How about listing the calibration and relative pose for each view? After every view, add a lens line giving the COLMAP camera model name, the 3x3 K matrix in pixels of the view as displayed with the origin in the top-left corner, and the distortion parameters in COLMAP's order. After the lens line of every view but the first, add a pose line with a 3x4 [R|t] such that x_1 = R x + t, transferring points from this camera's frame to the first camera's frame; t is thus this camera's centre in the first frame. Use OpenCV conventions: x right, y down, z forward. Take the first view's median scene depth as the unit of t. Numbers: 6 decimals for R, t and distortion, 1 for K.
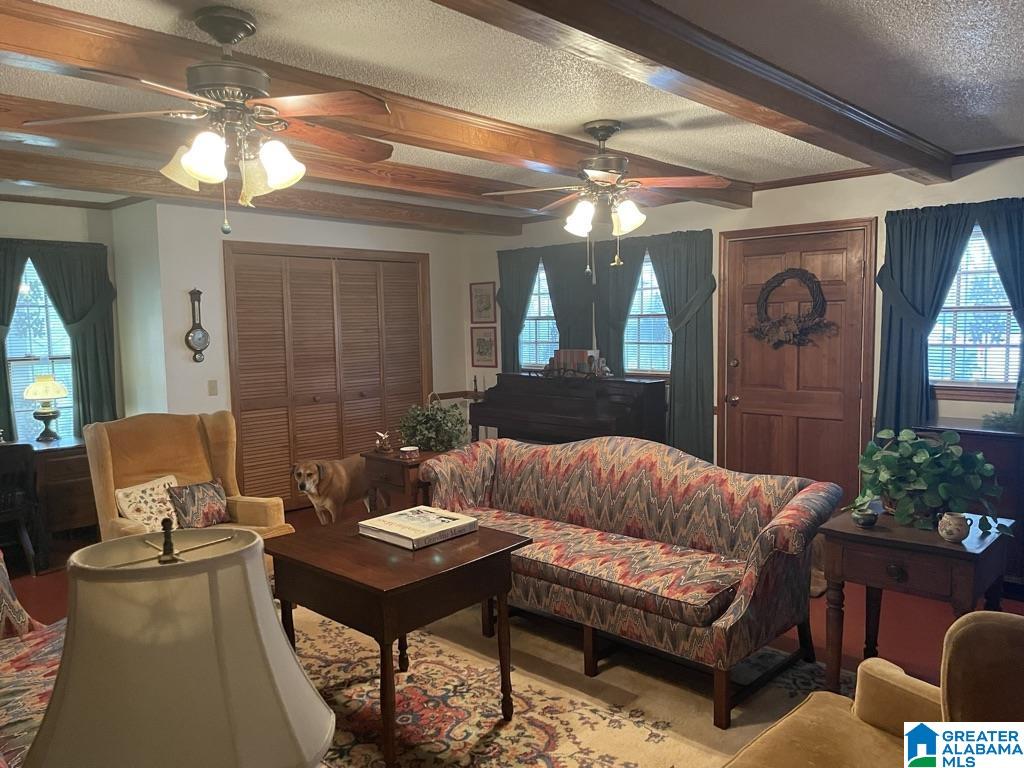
lens RADIAL K [[820.6, 0, 512.0], [0, 820.6, 384.0], [0, 0, 1]] dist [0.004871, -0.000033]
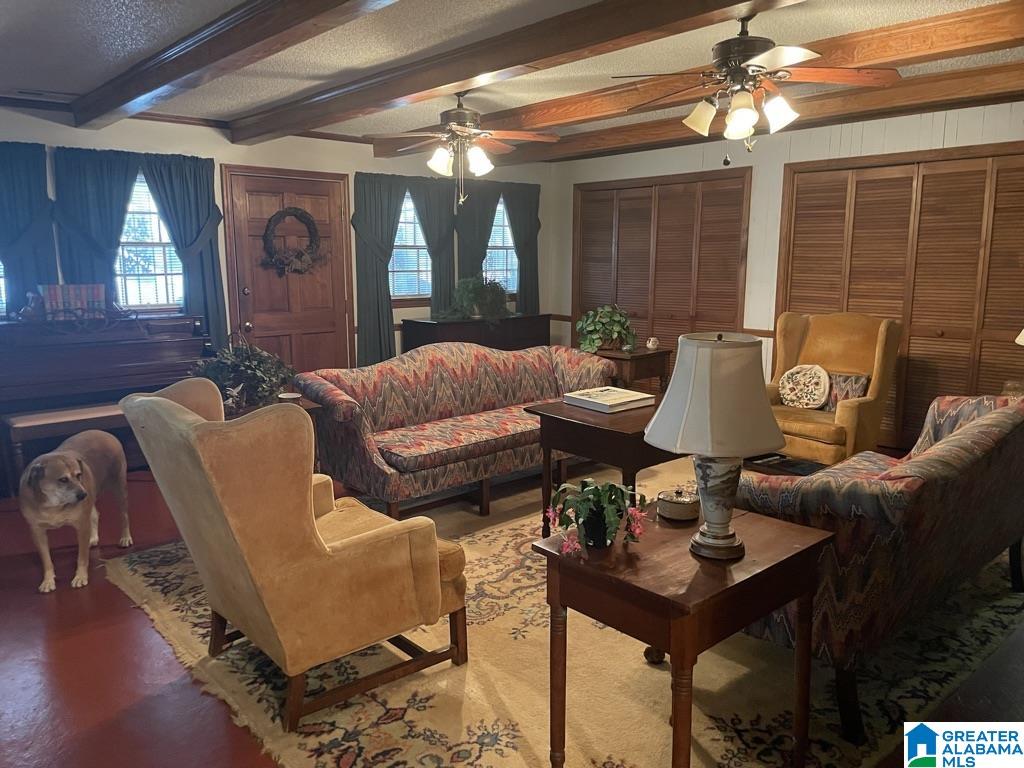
lens RADIAL K [[769.5, 0, 512.0], [0, 769.5, 384.0], [0, 0, 1]] dist [0.167902, -0.000063]
pose [[0.109777, -0.154160, 0.981929, -1.014189], [0.092597, 0.985189, 0.144320, -0.033326], [-0.989634, 0.075081, 0.122426, 0.755891]]
